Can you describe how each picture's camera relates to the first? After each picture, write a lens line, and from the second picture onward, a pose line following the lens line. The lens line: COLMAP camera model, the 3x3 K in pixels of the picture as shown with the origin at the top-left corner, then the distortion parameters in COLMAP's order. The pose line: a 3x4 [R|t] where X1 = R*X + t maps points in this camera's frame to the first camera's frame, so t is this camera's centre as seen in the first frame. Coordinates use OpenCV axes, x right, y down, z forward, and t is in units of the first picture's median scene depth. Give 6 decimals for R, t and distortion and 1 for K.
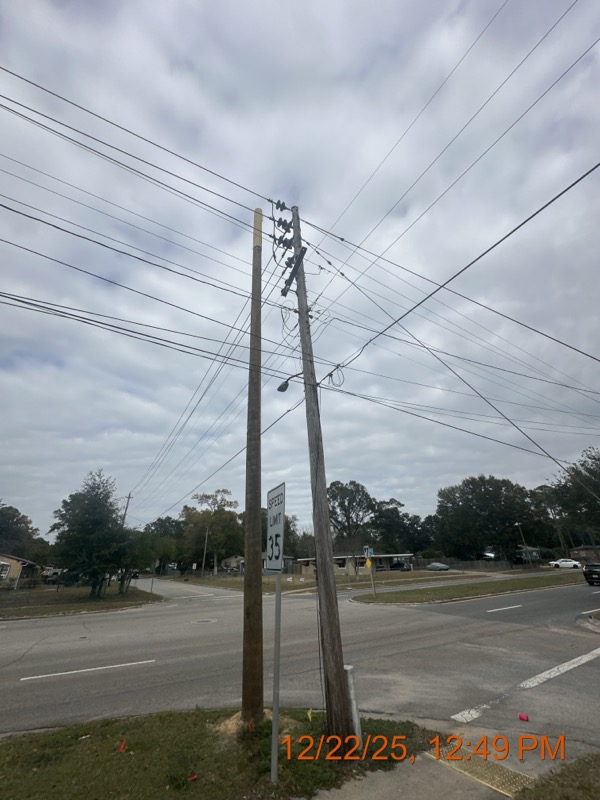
lens RADIAL K [[326.1, 0, 299.0], [0, 326.1, 396.5], [0, 0, 1]] dist [-0.002477, 0.000329]
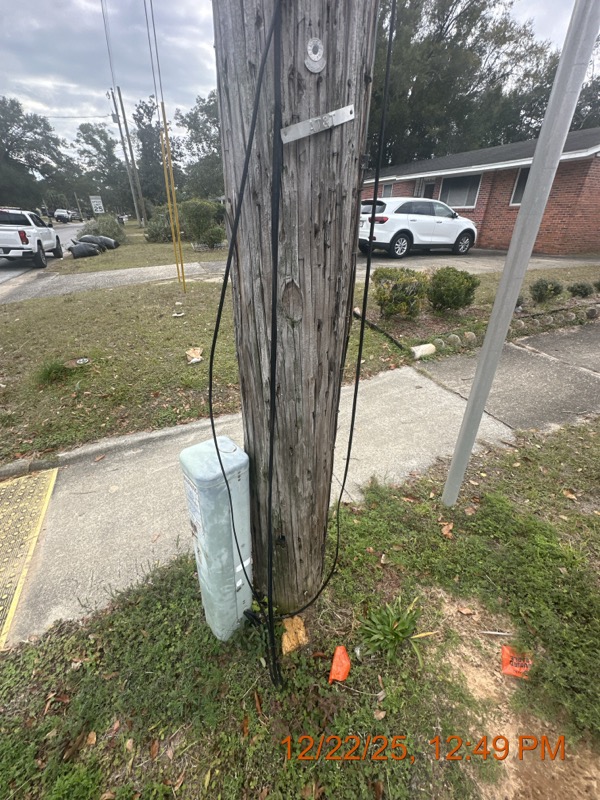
lens RADIAL K [[326.1, 0, 299.0], [0, 326.1, 396.5], [0, 0, 1]] dist [-0.002477, 0.000329]
pose [[-0.990427, -0.033376, 0.133939, 0.006492], [-0.029163, 0.999020, 0.033295, 0.075469], [-0.134919, 0.029071, -0.990430, 0.113795]]
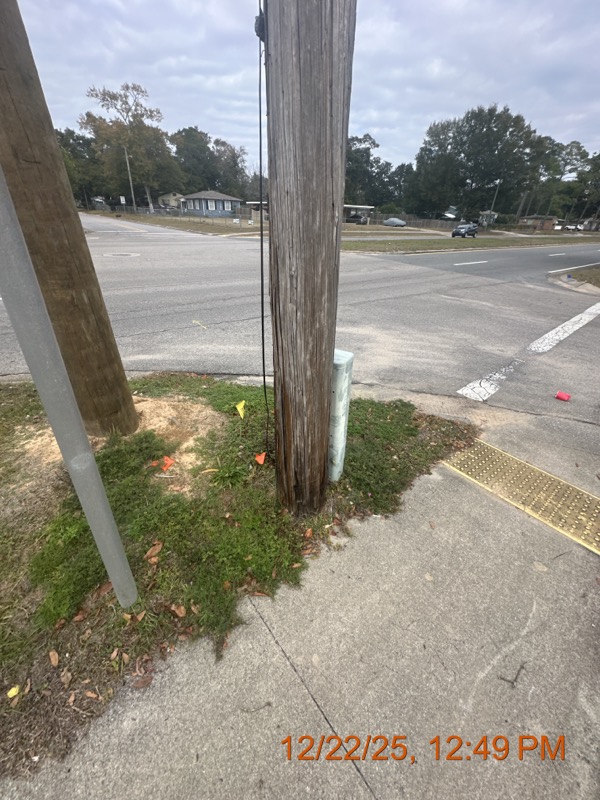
lens RADIAL K [[326.1, 0, 299.0], [0, 326.1, 396.5], [0, 0, 1]] dist [-0.002477, 0.000329]
pose [[0.988993, -0.002531, 0.147942, 0.004741], [-0.121594, 0.555818, 0.822363, 0.053078], [-0.084310, -0.831300, 0.549392, 0.072309]]
